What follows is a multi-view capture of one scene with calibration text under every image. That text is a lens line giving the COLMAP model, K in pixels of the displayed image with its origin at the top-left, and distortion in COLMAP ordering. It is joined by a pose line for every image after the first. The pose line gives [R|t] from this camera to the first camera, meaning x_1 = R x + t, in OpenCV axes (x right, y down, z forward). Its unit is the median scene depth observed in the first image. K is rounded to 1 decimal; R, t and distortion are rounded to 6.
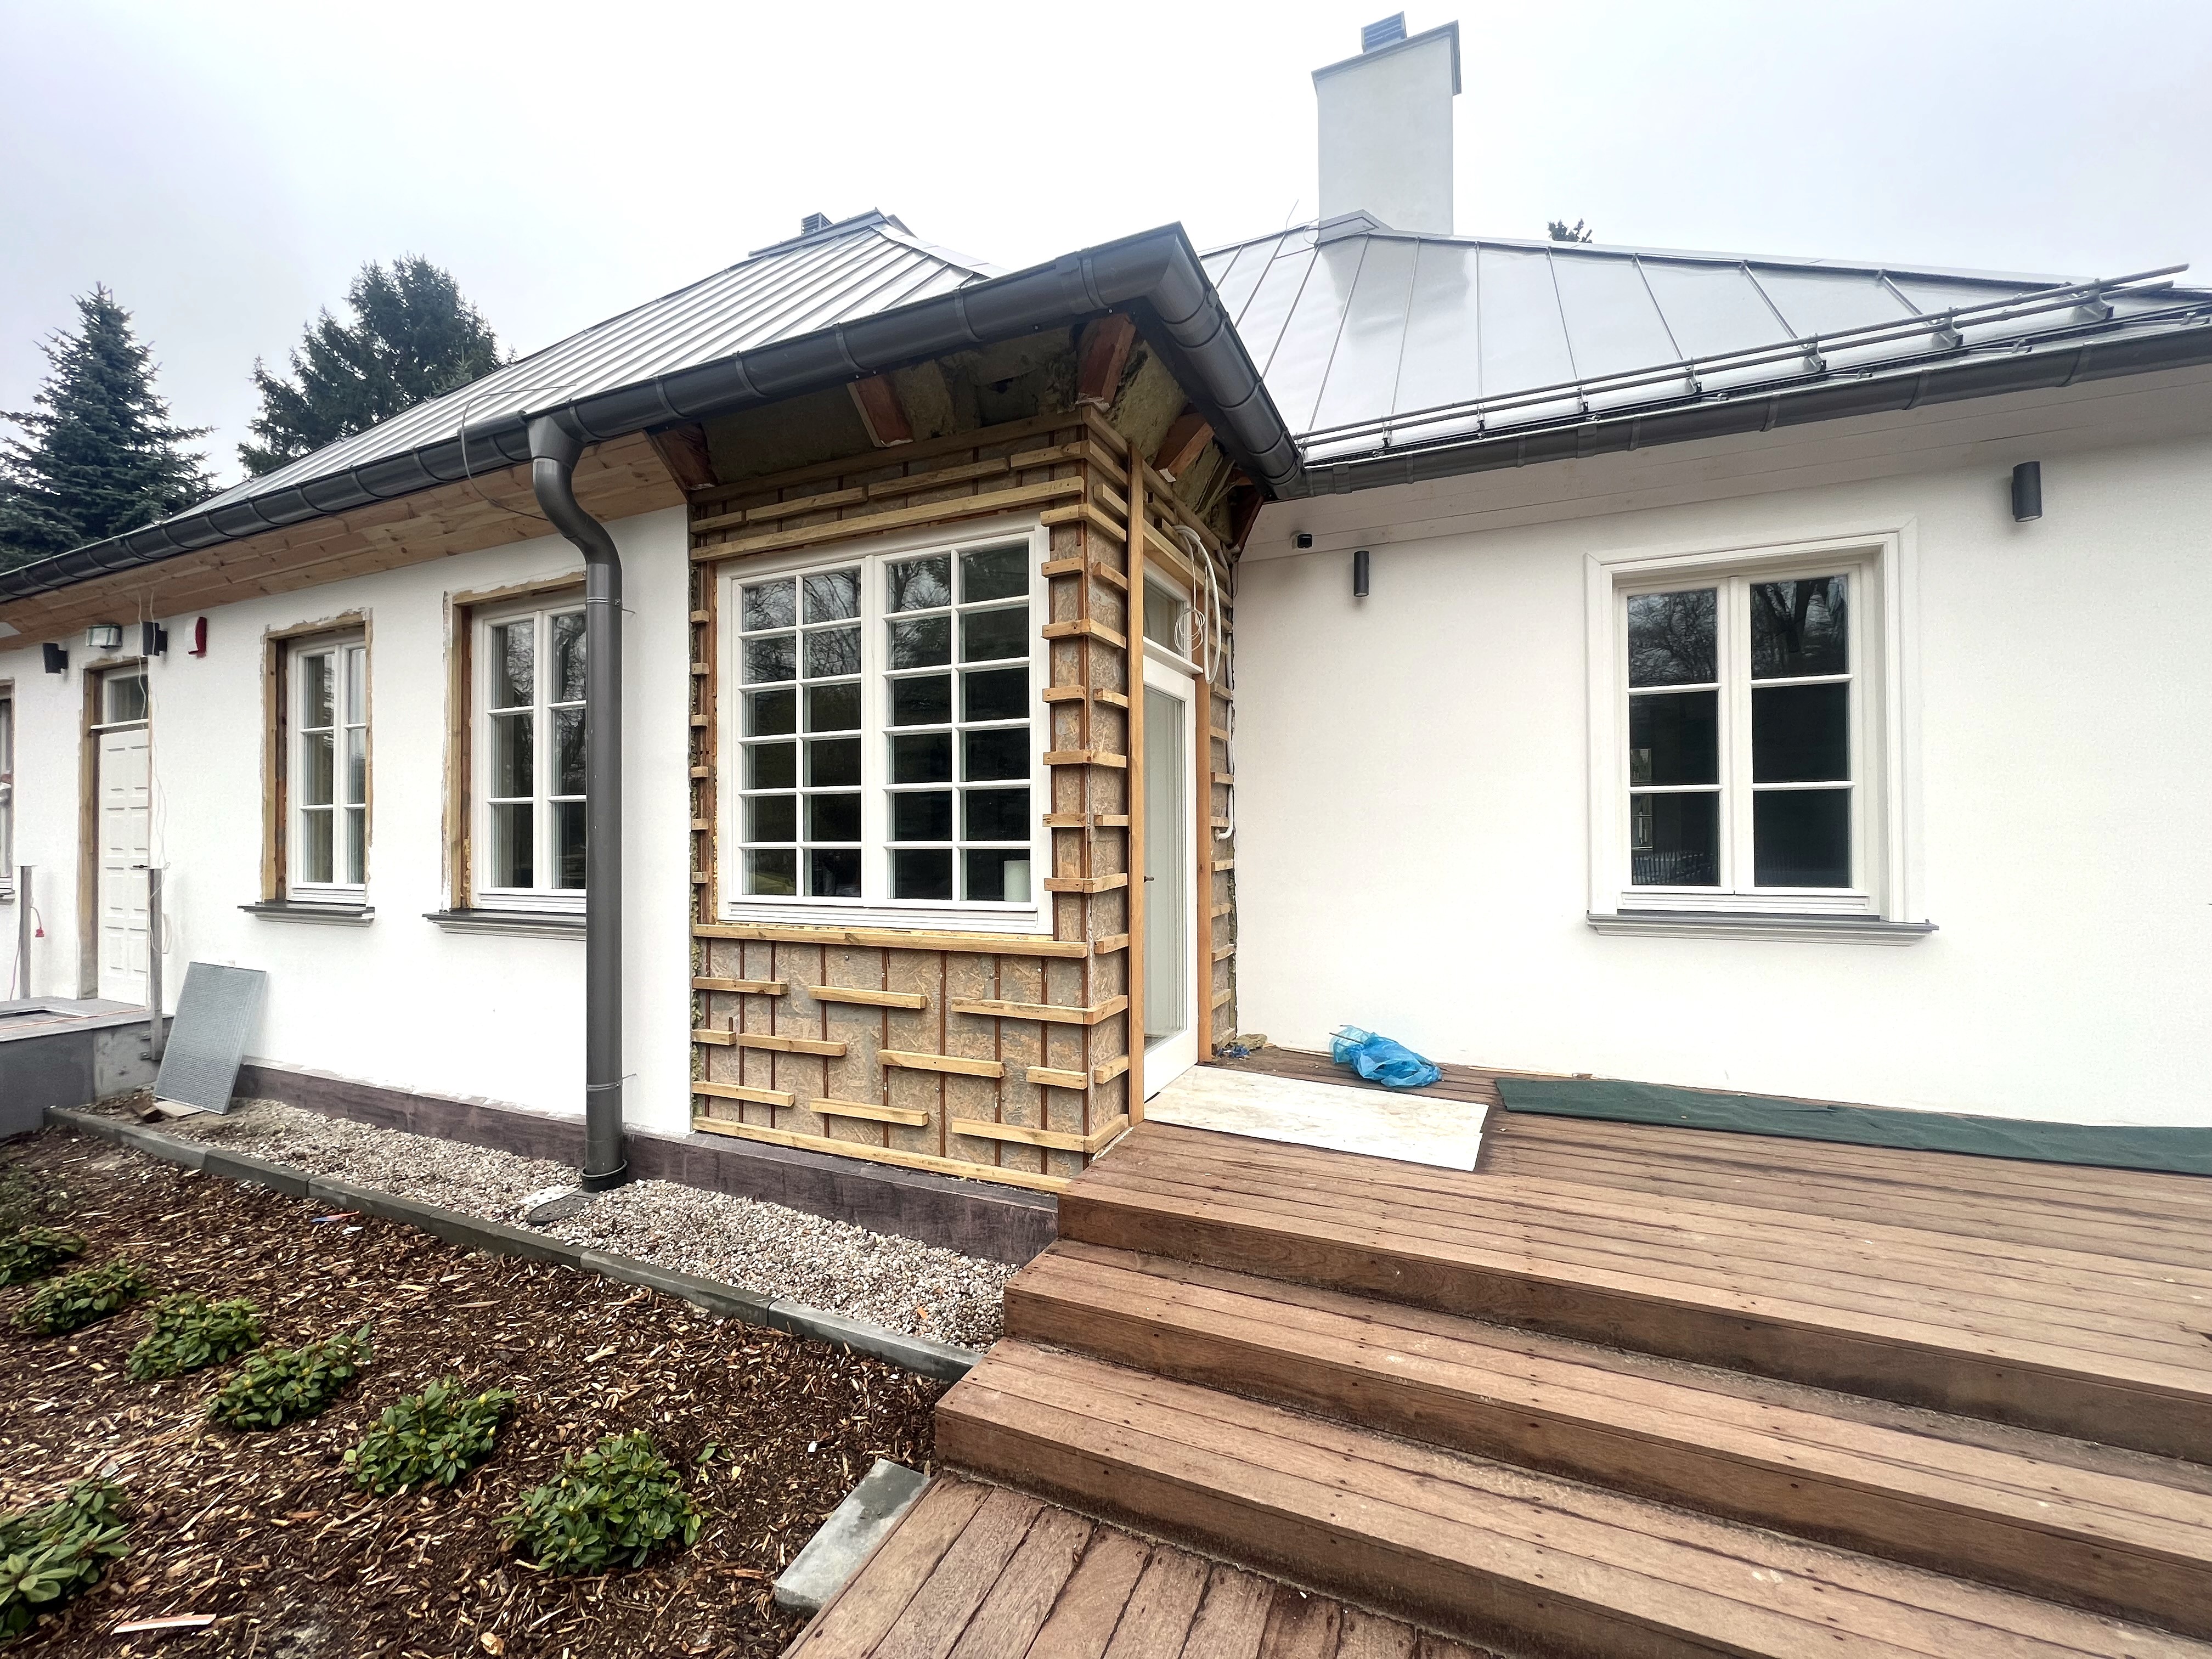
lens RADIAL K [[881.3, 0, 1106.5], [0, 881.3, 819.3], [0, 0, 1]] dist [-0.008066, -0.000178]
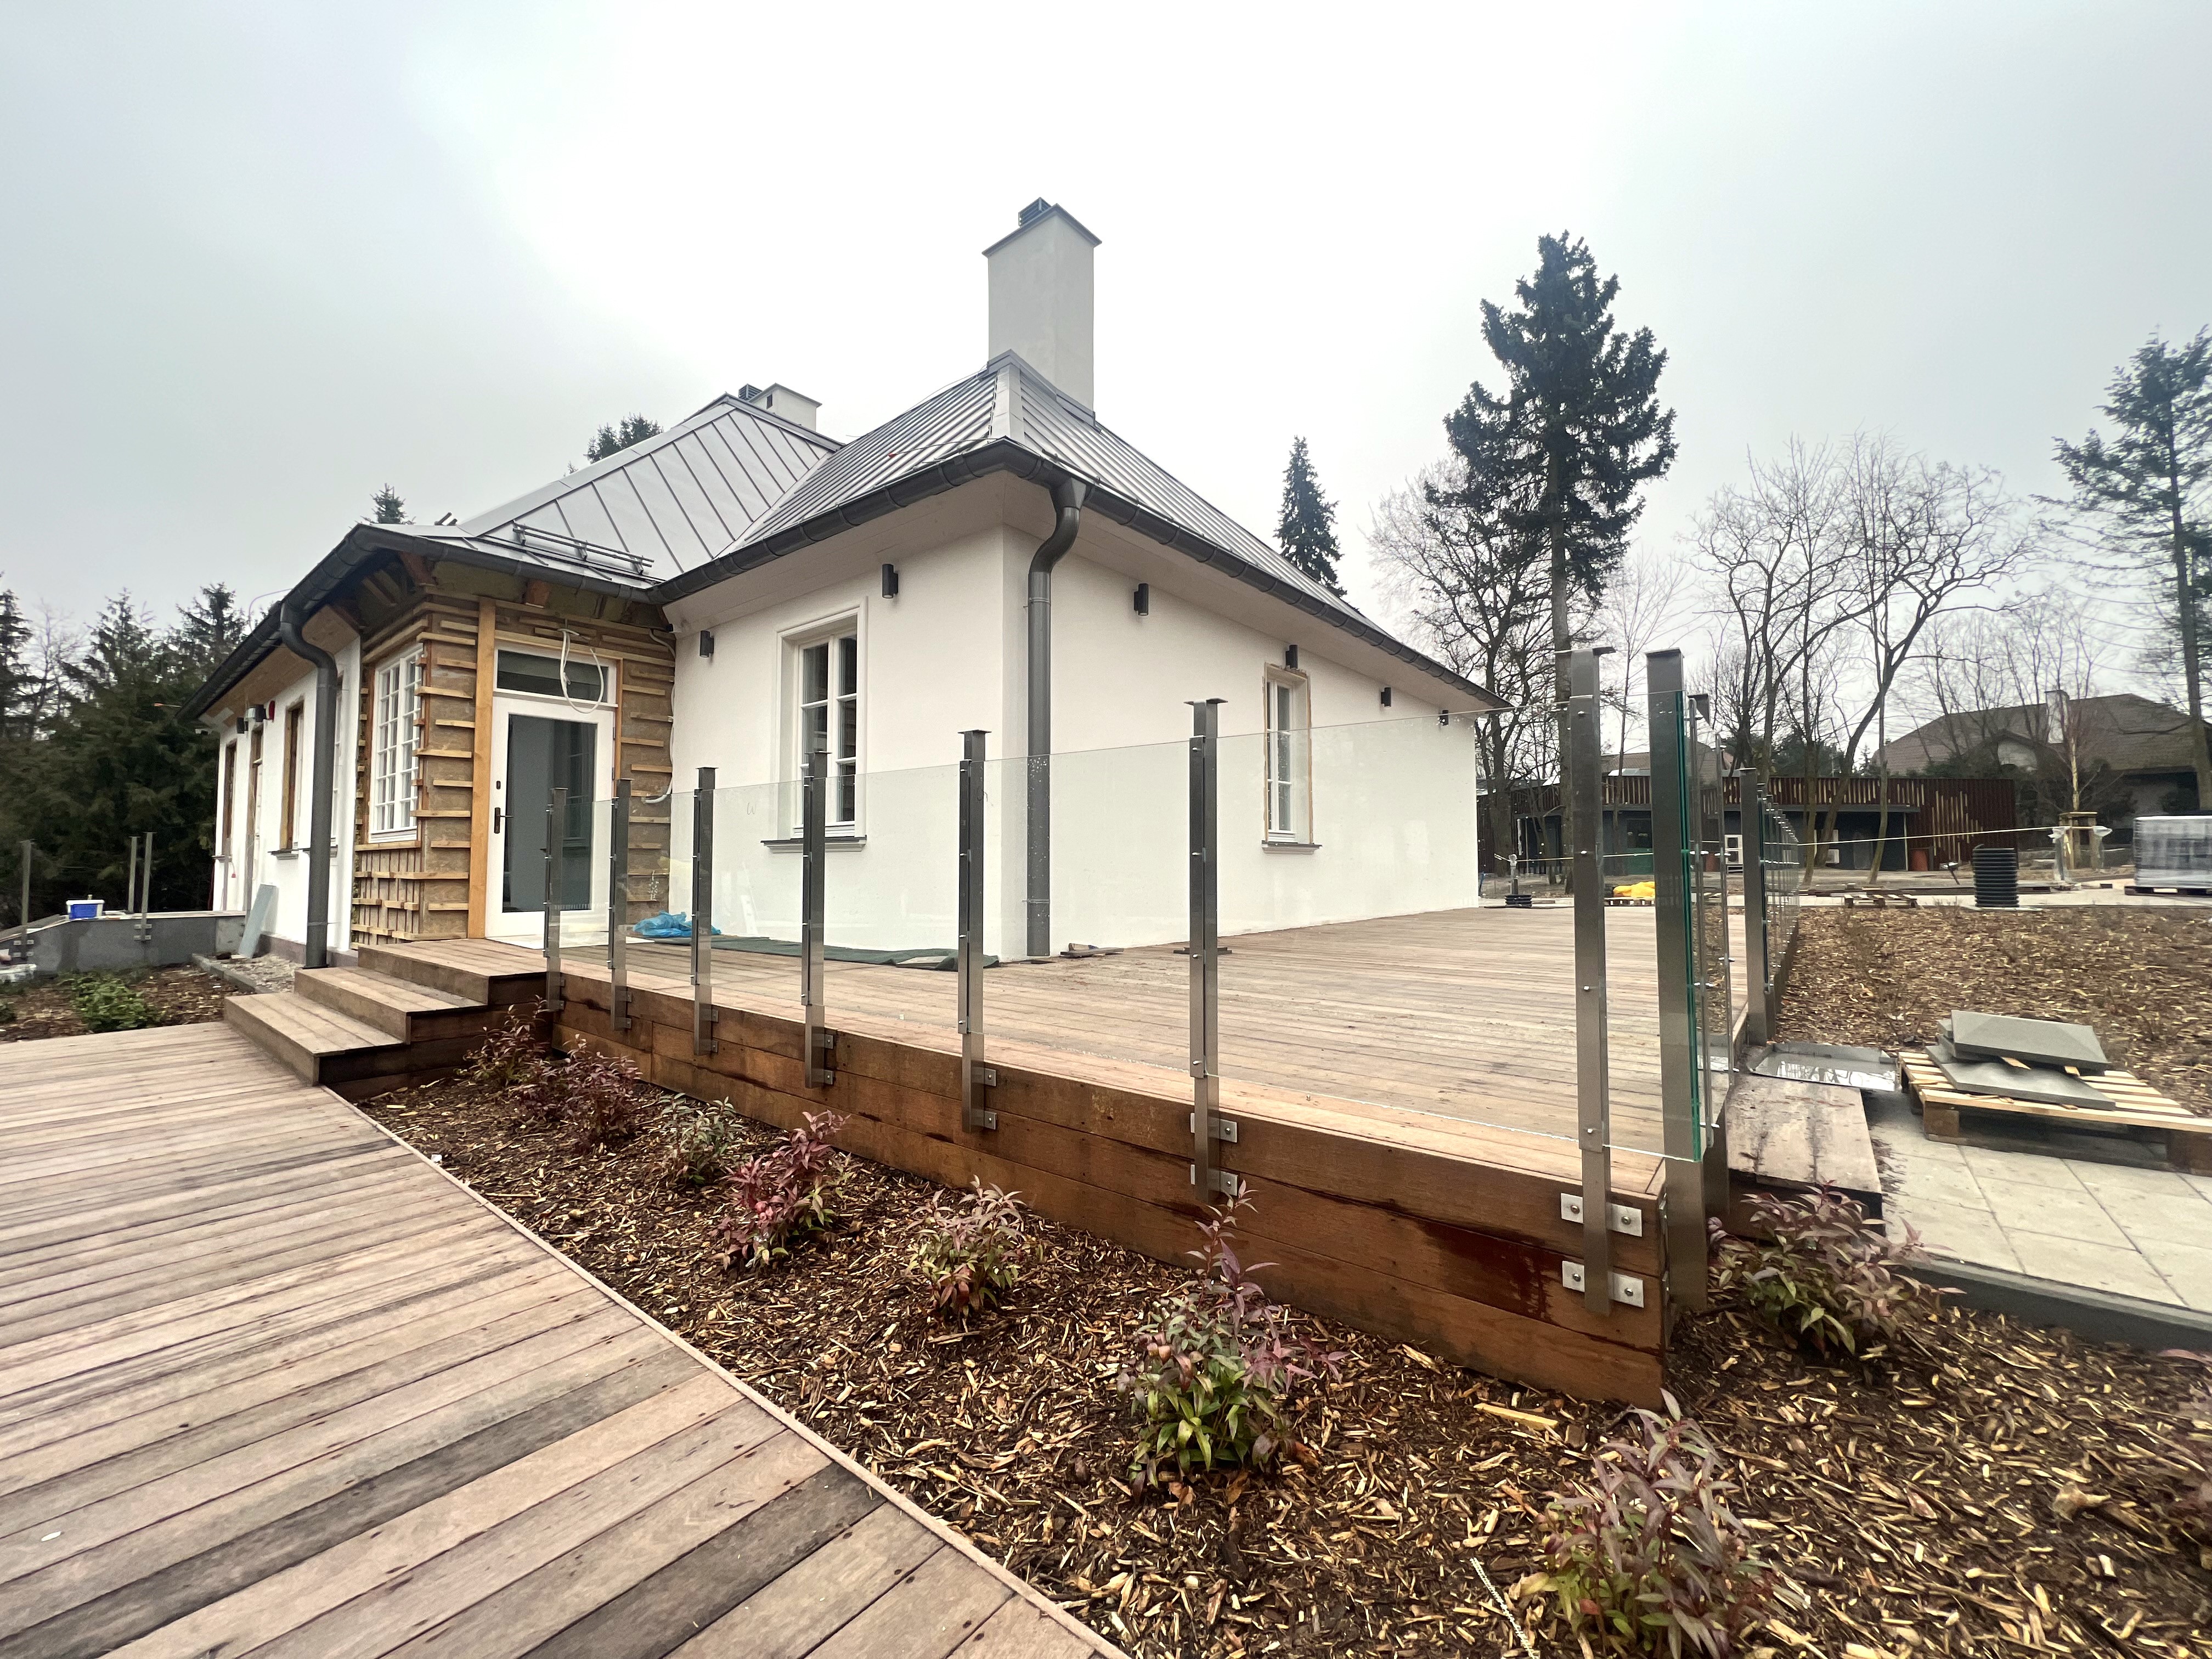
lens RADIAL K [[881.3, 0, 1107.2], [0, 881.3, 823.8], [0, 0, 1]] dist [-0.008066, -0.000178]
pose [[0.962140, -0.009393, -0.272393, 1.716905], [0.000269, 0.999438, -0.033516, 0.139663], [0.272555, 0.032174, 0.961602, -0.450585]]
